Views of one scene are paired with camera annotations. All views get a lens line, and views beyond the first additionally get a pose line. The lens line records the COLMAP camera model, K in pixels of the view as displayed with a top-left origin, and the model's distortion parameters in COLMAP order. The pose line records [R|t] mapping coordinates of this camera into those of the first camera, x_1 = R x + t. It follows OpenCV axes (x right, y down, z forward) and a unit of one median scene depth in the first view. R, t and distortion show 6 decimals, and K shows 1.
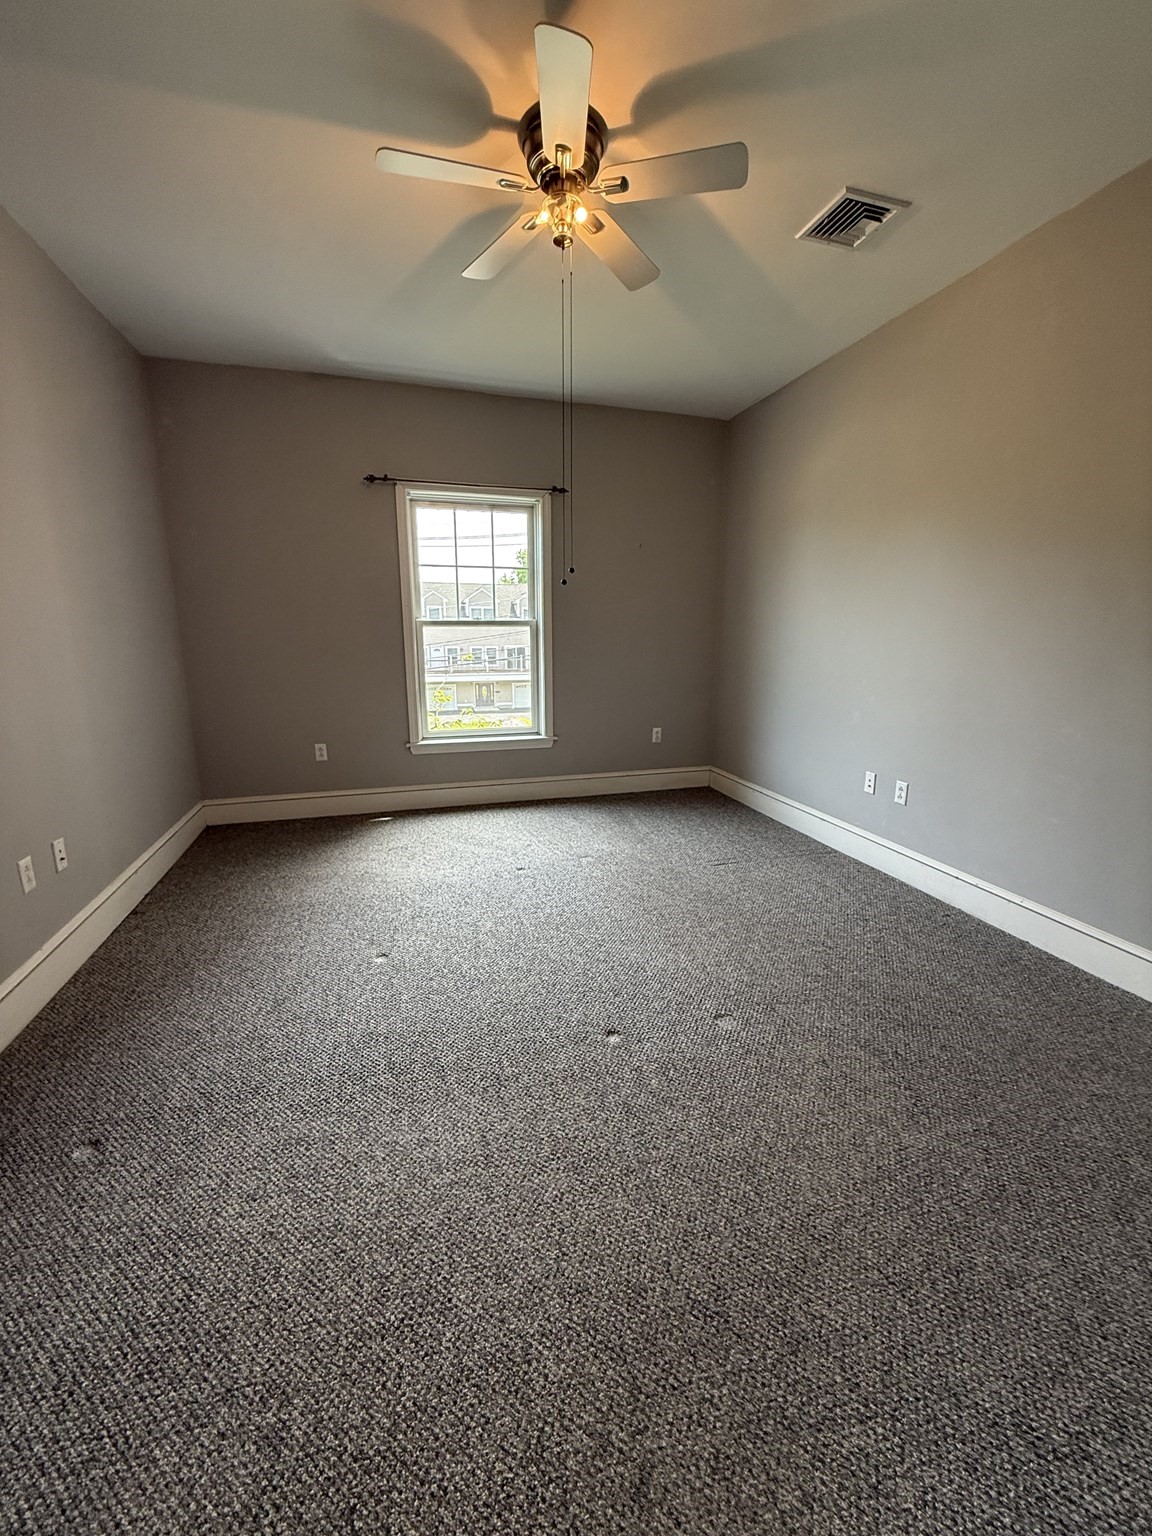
lens RADIAL K [[613.8, 0, 575.6], [0, 613.8, 764.2], [0, 0, 1]] dist [0.001077, -0.000185]
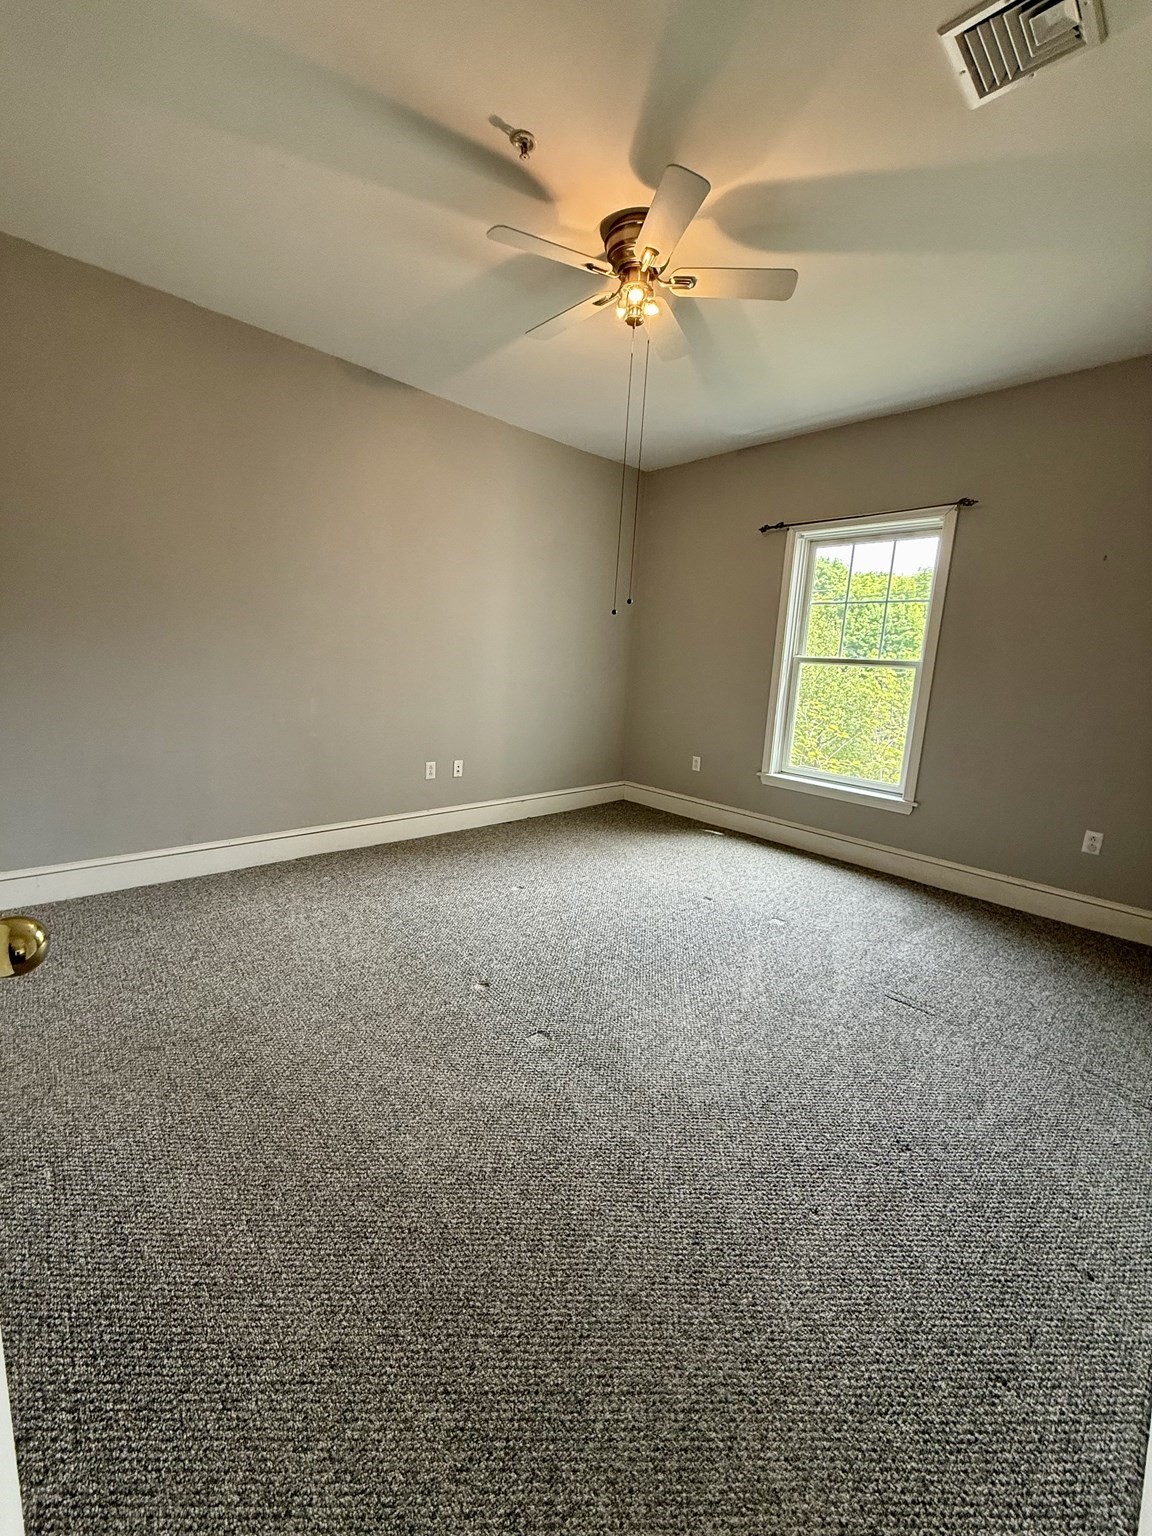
lens RADIAL K [[613.8, 0, 576.7], [0, 613.8, 764.6], [0, 0, 1]] dist [0.001077, -0.000185]
pose [[0.441042, 0.179077, -0.879439, 0.554889], [-0.244216, 0.966862, 0.074404, -0.052545], [0.863620, 0.181958, 0.470161, 0.259921]]
